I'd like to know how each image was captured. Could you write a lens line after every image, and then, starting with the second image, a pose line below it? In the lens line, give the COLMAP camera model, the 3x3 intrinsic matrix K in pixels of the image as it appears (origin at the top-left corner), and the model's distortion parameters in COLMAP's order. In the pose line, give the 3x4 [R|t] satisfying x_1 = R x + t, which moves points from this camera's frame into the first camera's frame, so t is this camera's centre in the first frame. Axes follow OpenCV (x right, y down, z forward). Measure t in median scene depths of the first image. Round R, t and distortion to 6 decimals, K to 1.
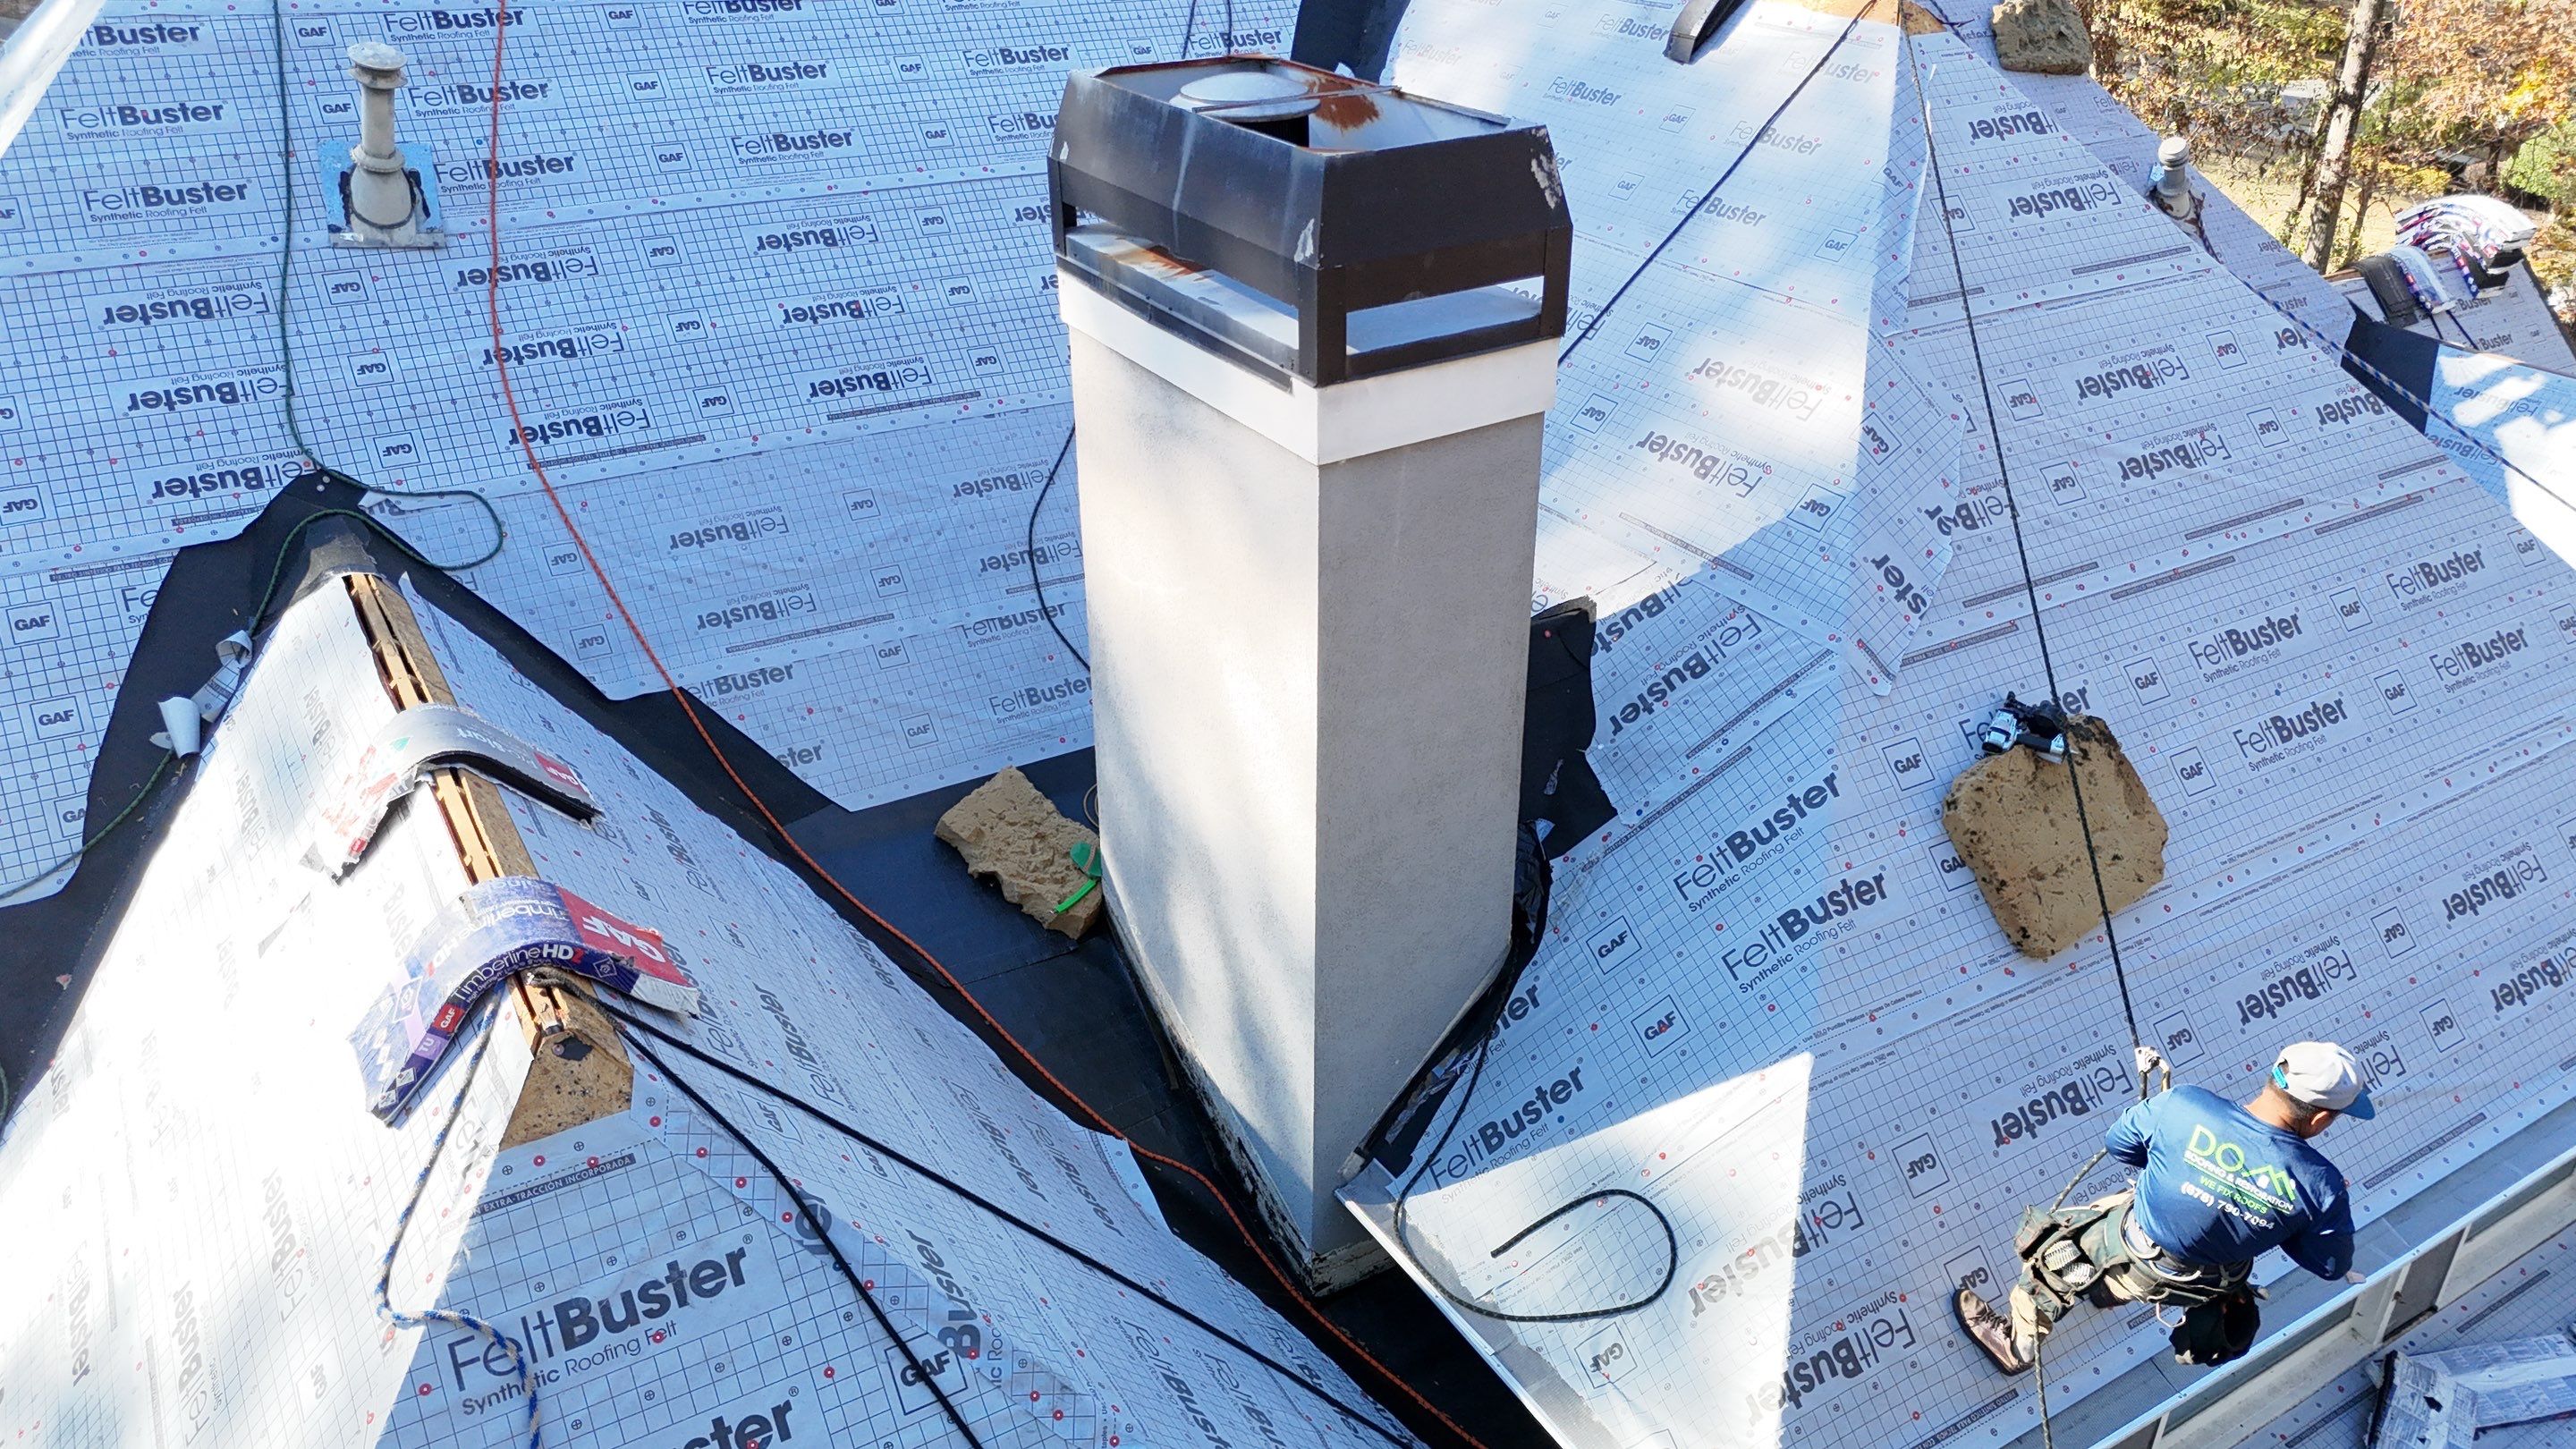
lens RADIAL K [[1837.7, 0, 1288.0], [0, 1837.7, 724.5], [0, 0, 1]] dist [0.097792, -0.109940]
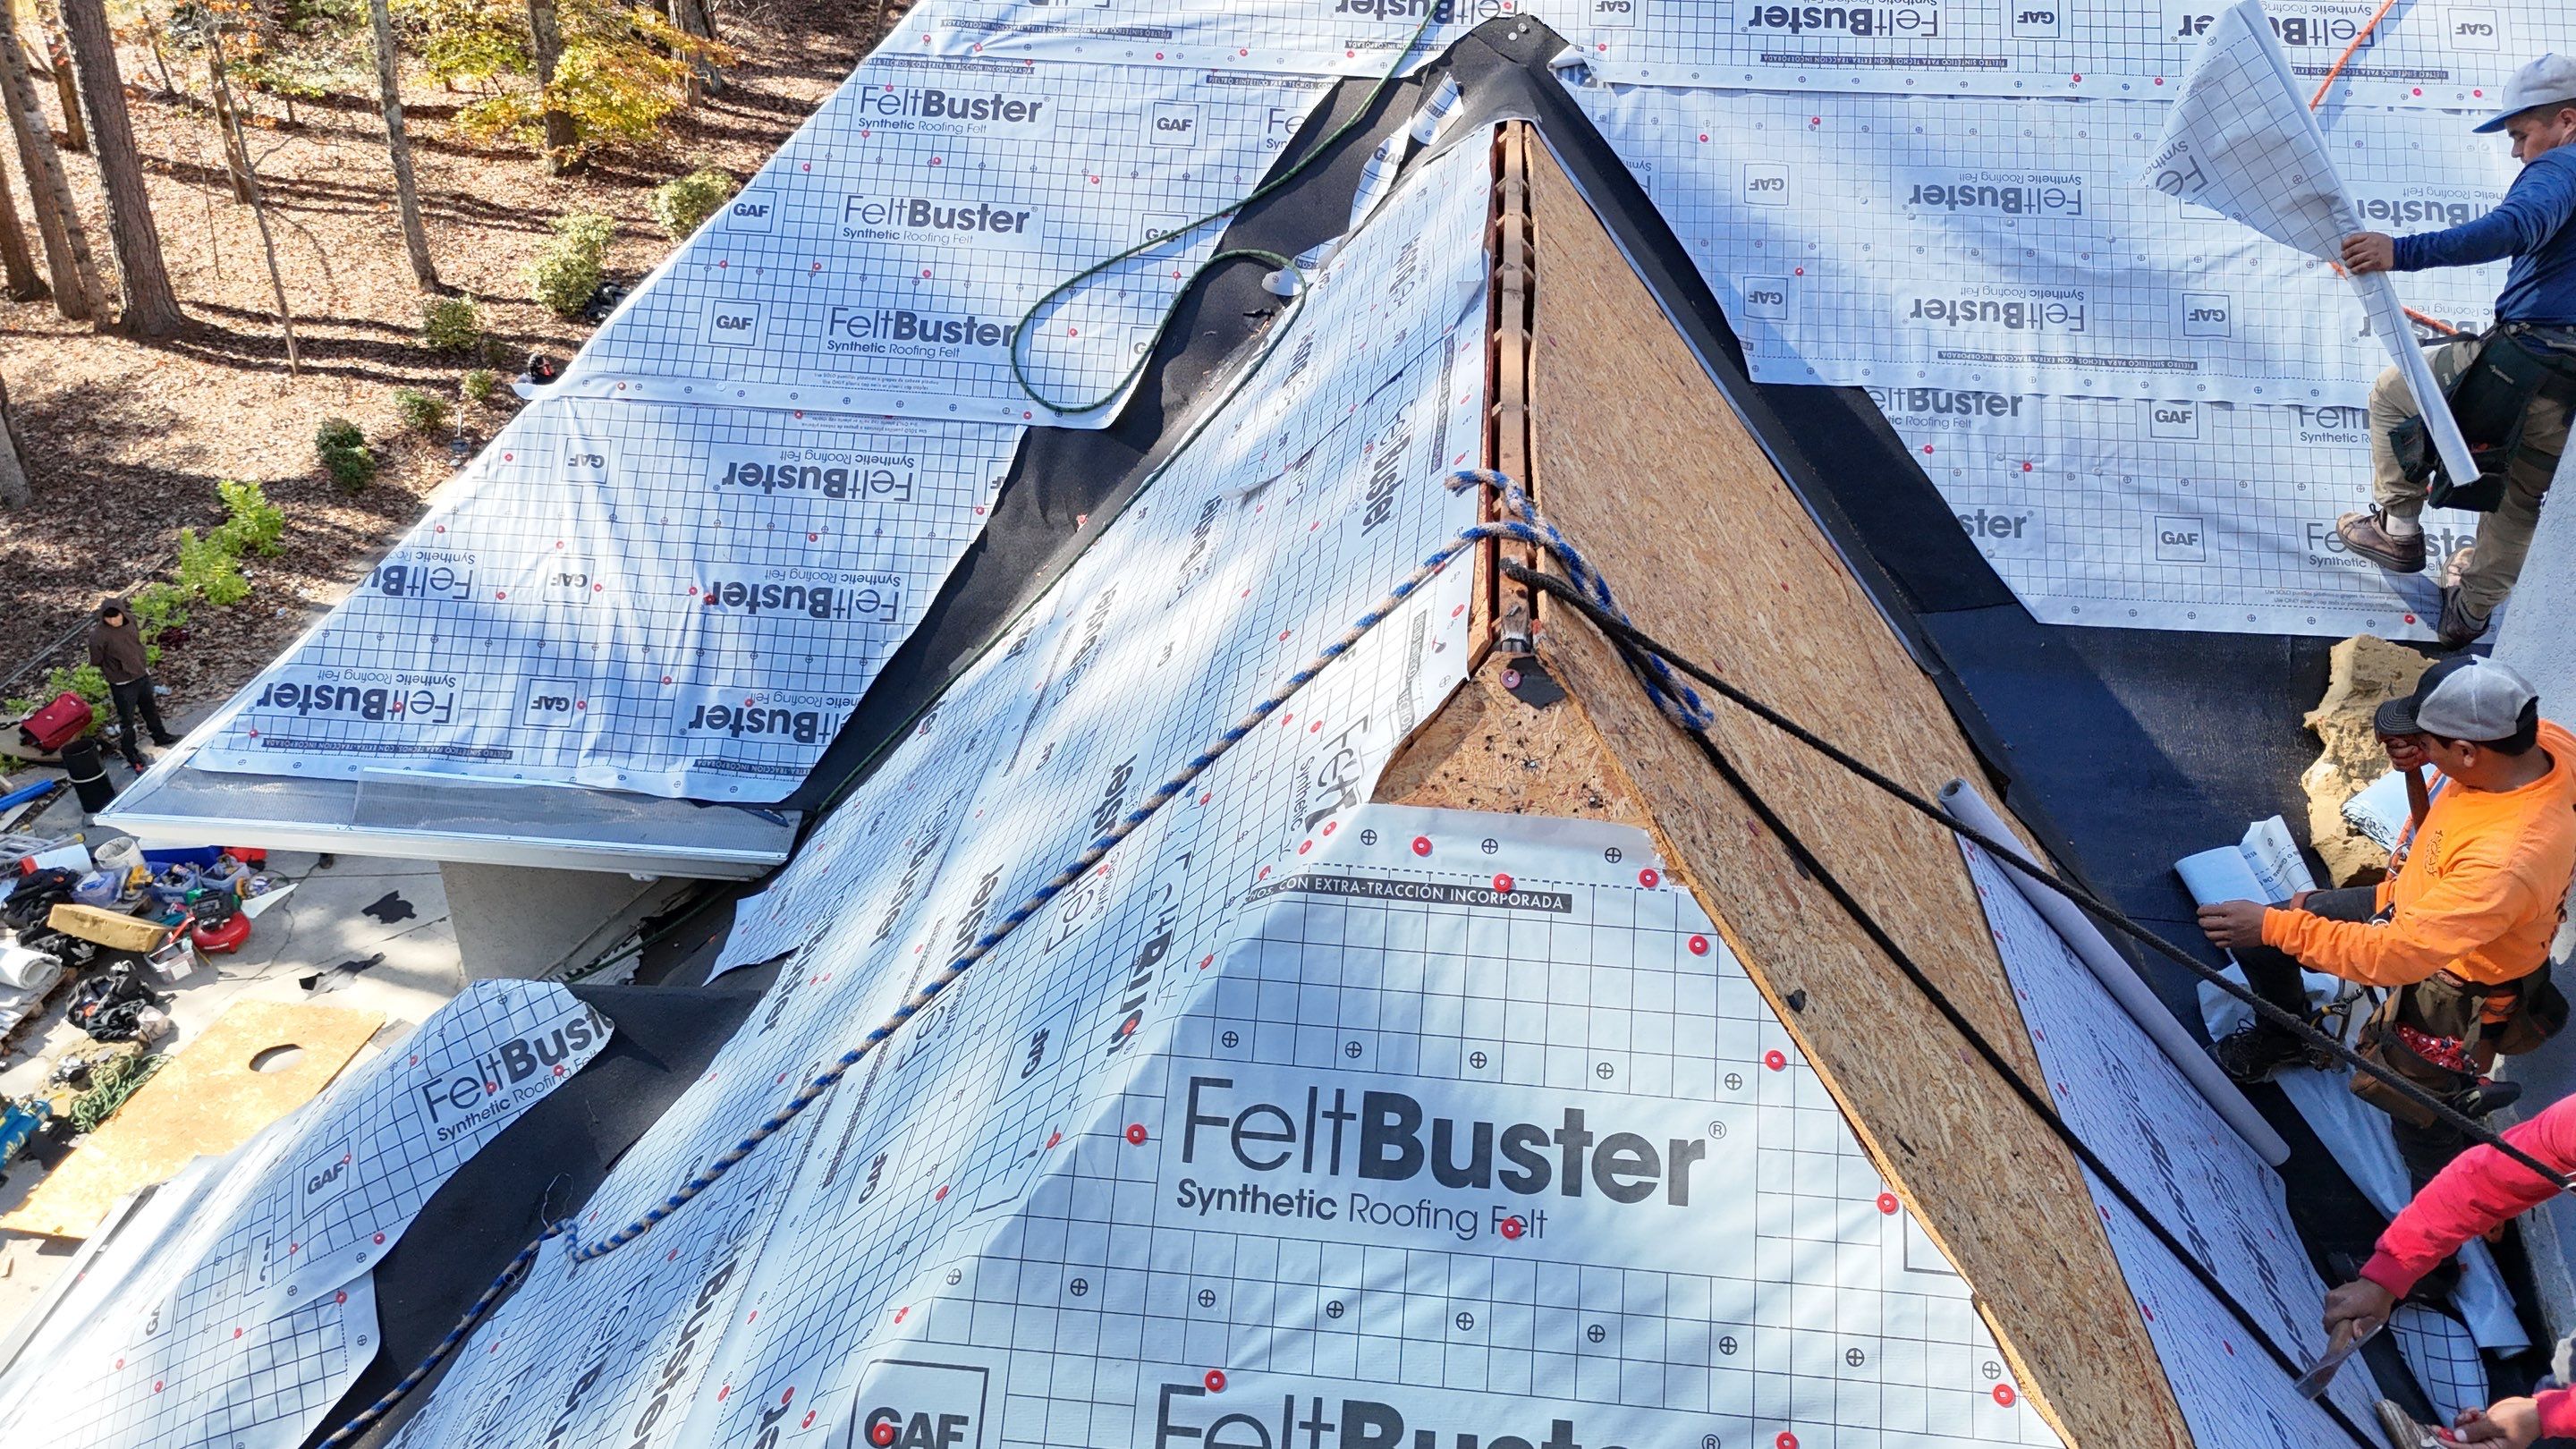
lens RADIAL K [[1837.7, 0, 1288.0], [0, 1837.7, 724.5], [0, 0, 1]] dist [0.097792, -0.109940]
pose [[0.793909, 0.294930, -0.531719, -0.124306], [-0.280557, 0.953515, 0.109989, 0.125639], [0.539441, 0.061856, 0.839748, 0.427406]]
